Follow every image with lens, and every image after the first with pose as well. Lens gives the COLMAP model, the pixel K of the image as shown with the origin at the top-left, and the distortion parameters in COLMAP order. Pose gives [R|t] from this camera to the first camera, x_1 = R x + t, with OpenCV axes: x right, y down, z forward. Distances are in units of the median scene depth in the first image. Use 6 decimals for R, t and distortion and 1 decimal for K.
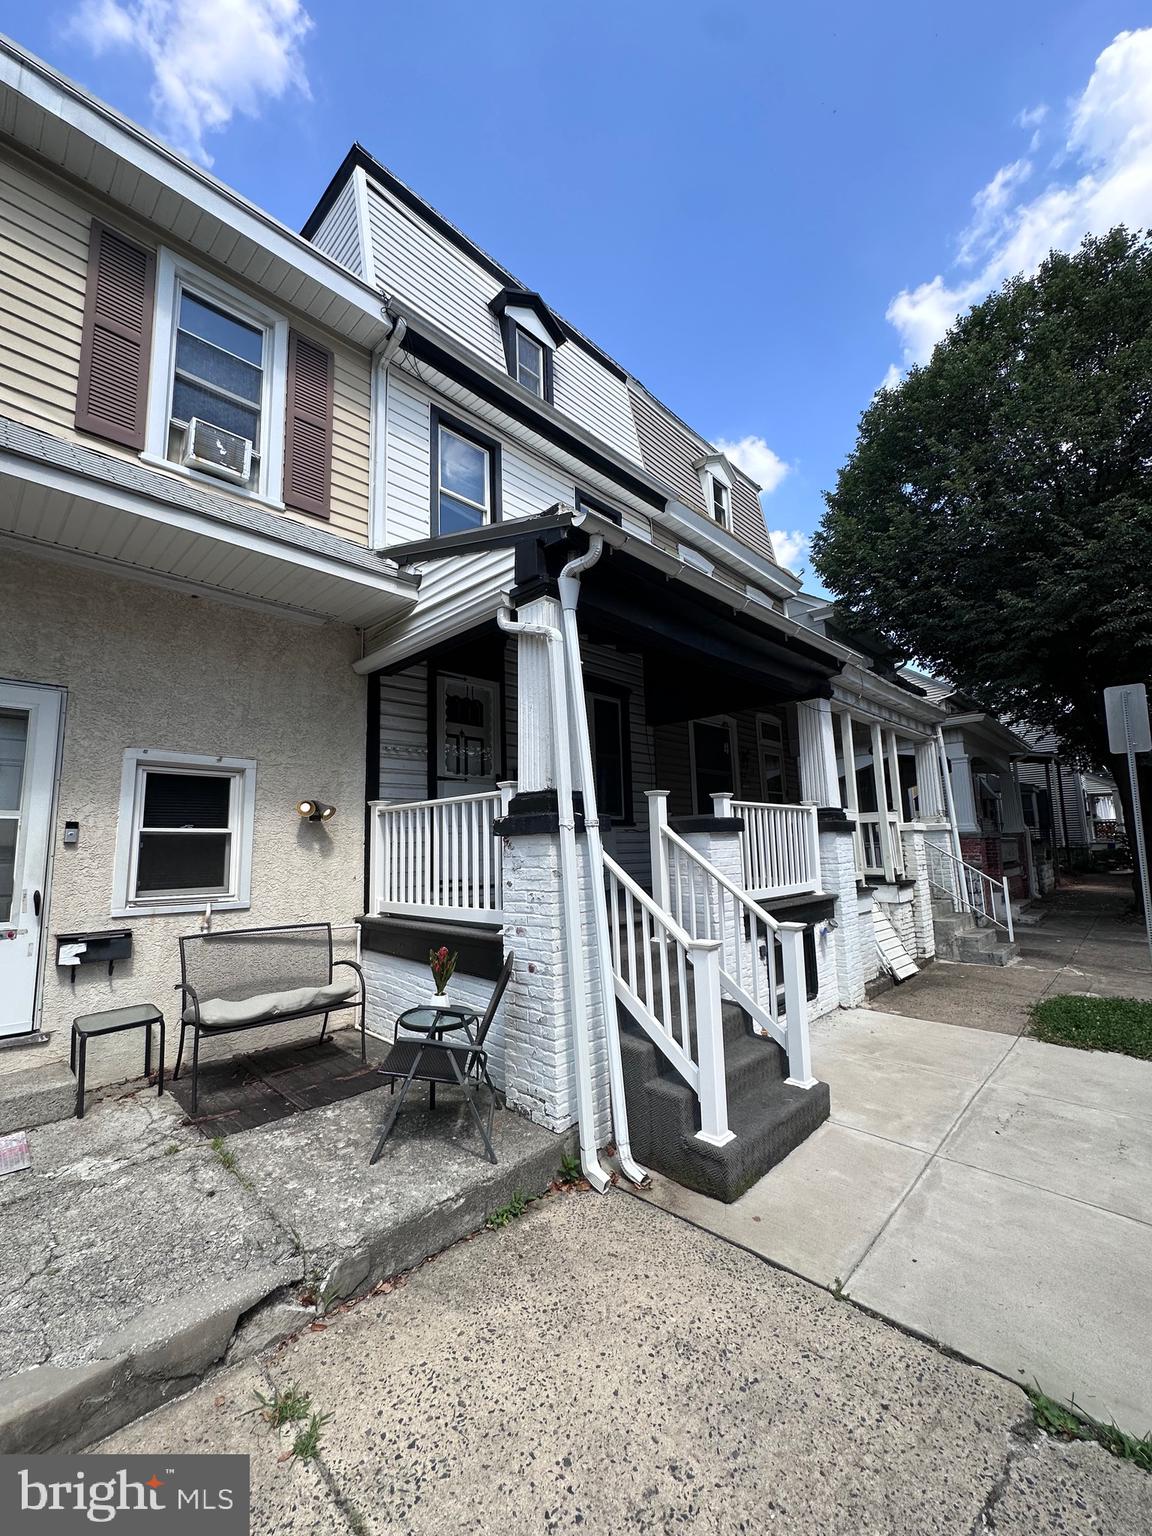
lens RADIAL K [[610.7, 0, 576.6], [0, 610.7, 763.8], [0, 0, 1]] dist [-0.006484, 0.001170]
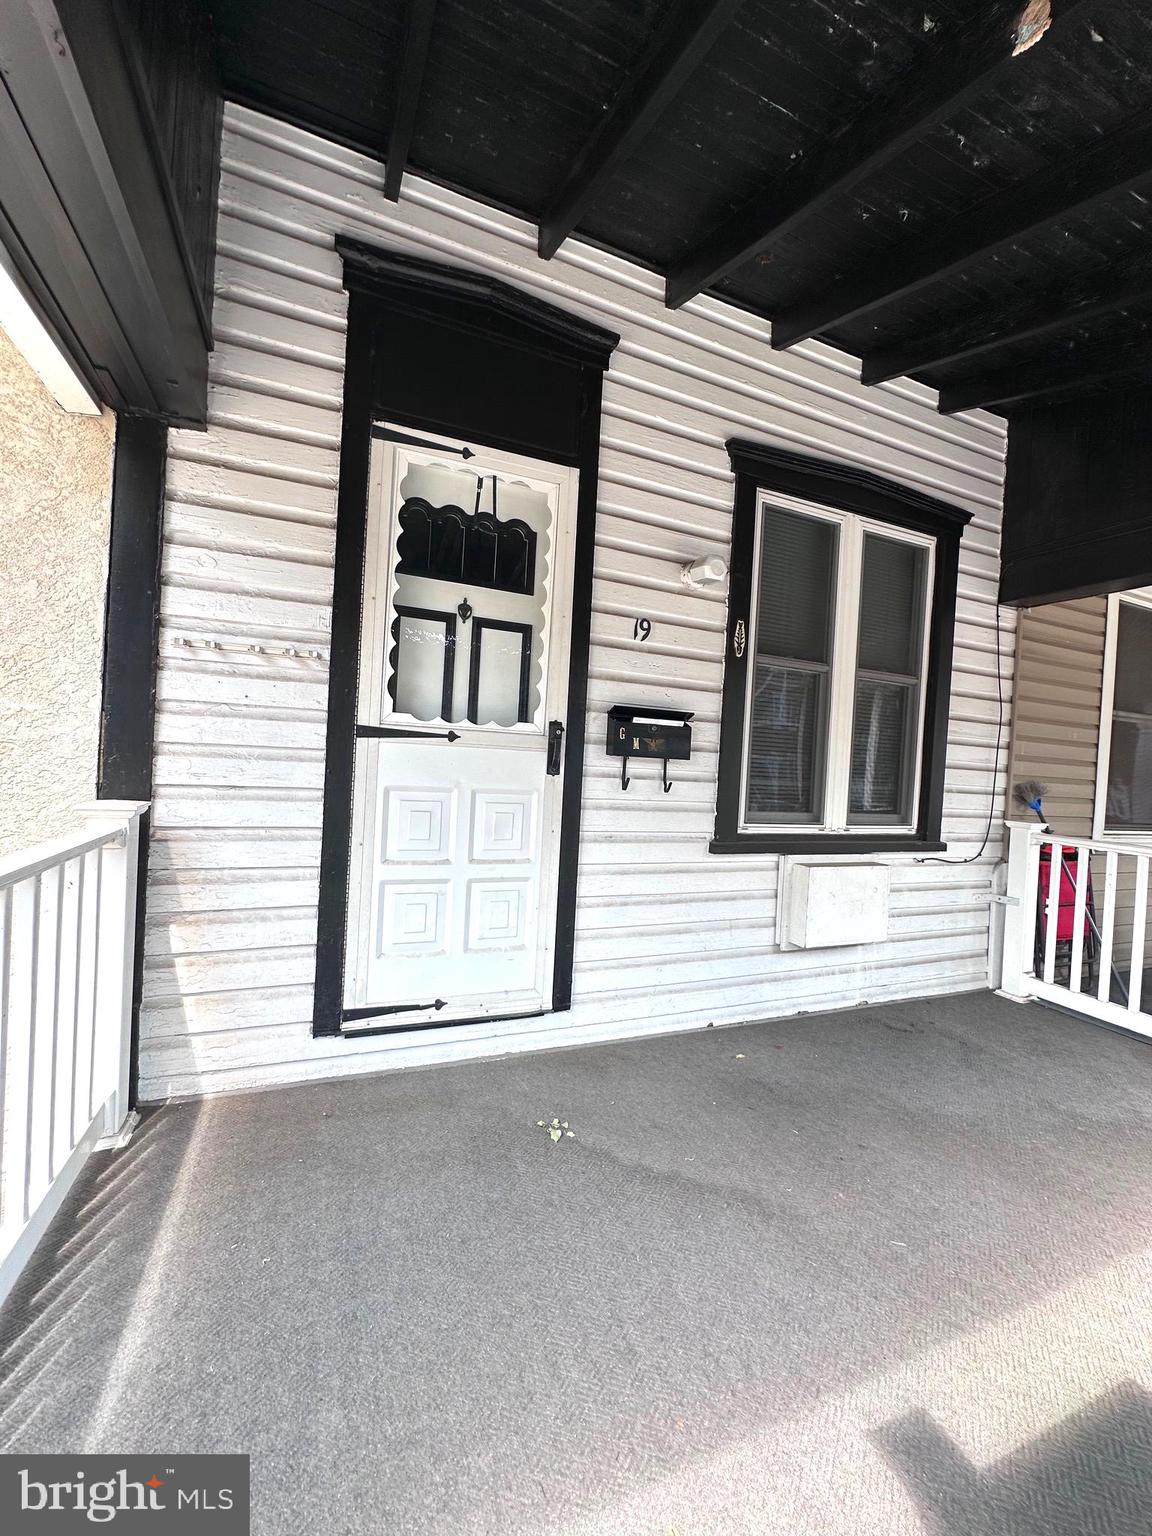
lens RADIAL K [[610.7, 0, 581.5], [0, 610.7, 765.4], [0, 0, 1]] dist [-0.006484, 0.001170]
pose [[0.918524, 0.080887, -0.387003, 0.033674], [-0.026475, 0.989235, 0.143922, -0.011406], [0.394478, -0.121950, 0.910777, 0.711765]]
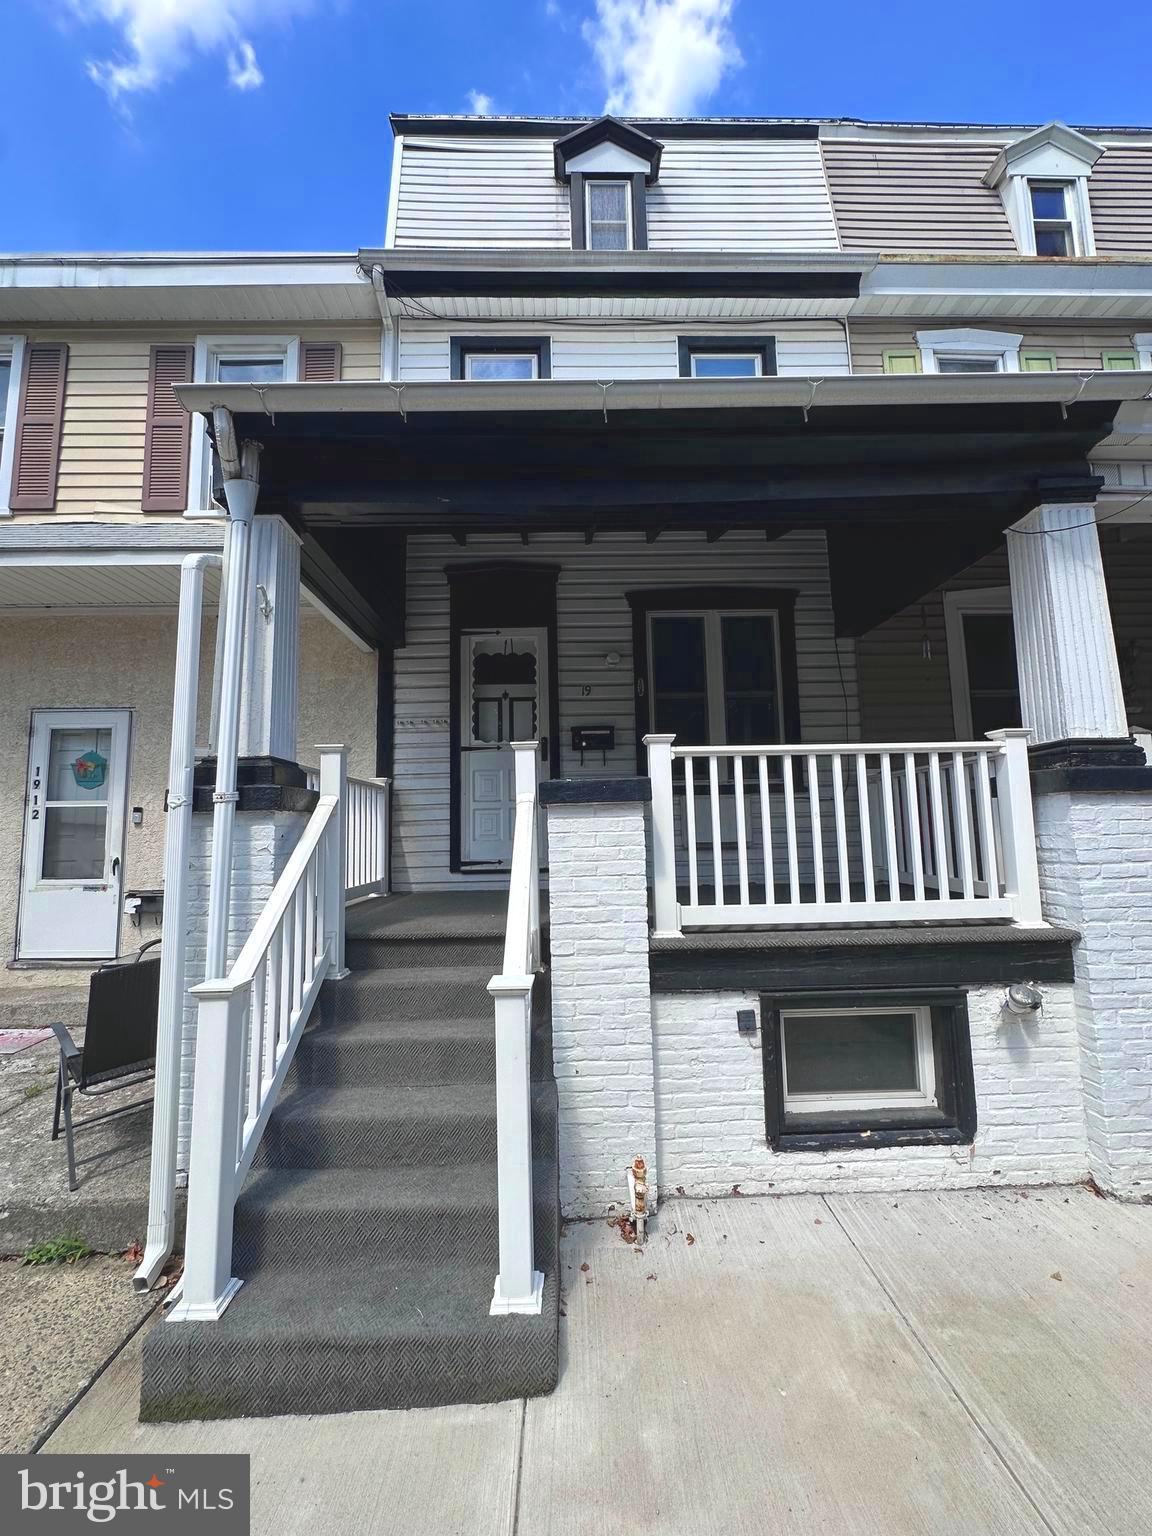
lens RADIAL K [[610.7, 0, 576.0], [0, 610.7, 765.6], [0, 0, 1]] dist [-0.006484, 0.001170]
pose [[0.711873, -0.064437, -0.699346, 0.516130], [0.098187, 0.995134, 0.008255, 0.056441], [0.695411, -0.074543, 0.714736, 0.463575]]
